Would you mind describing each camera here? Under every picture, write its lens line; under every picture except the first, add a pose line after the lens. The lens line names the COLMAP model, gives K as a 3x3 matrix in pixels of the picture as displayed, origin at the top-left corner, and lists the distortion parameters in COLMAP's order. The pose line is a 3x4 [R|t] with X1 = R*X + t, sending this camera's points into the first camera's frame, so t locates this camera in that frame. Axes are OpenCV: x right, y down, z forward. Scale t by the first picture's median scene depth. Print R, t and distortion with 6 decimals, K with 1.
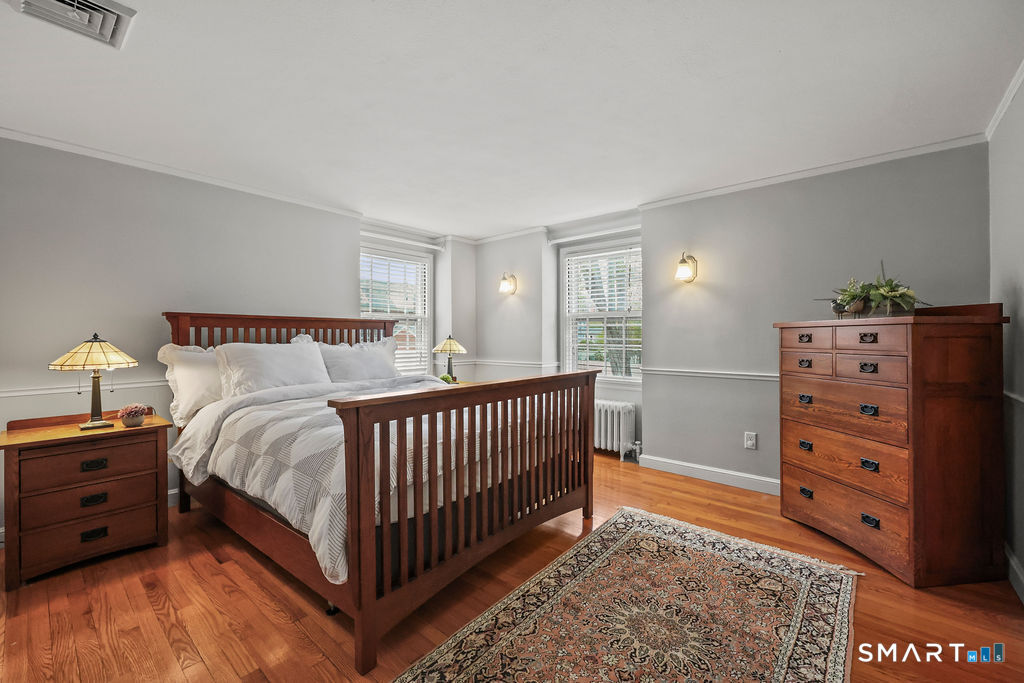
lens RADIAL K [[444.6, 0, 512.0], [0, 444.6, 335.8], [0, 0, 1]] dist [-0.002185, -0.000153]
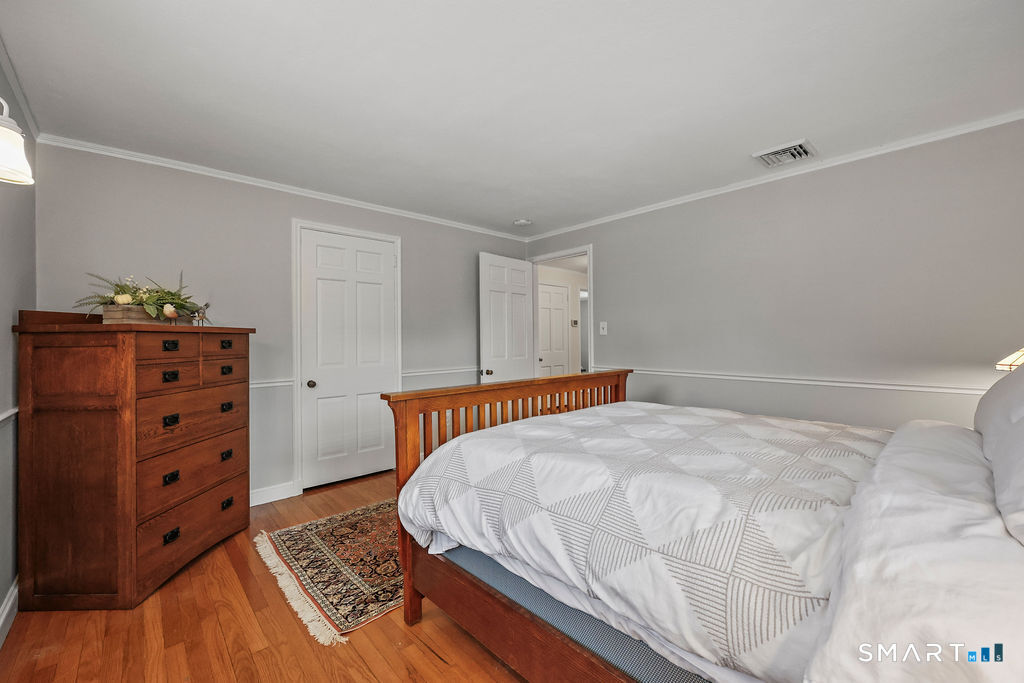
lens RADIAL K [[444.6, 0, 512.0], [0, 444.6, 335.8], [0, 0, 1]] dist [-0.002185, -0.000153]
pose [[-0.992280, 0.010697, 0.123554, -0.069027], [0.010345, 0.999940, -0.003489, -0.005037], [-0.123584, -0.002184, -0.992332, 1.889377]]
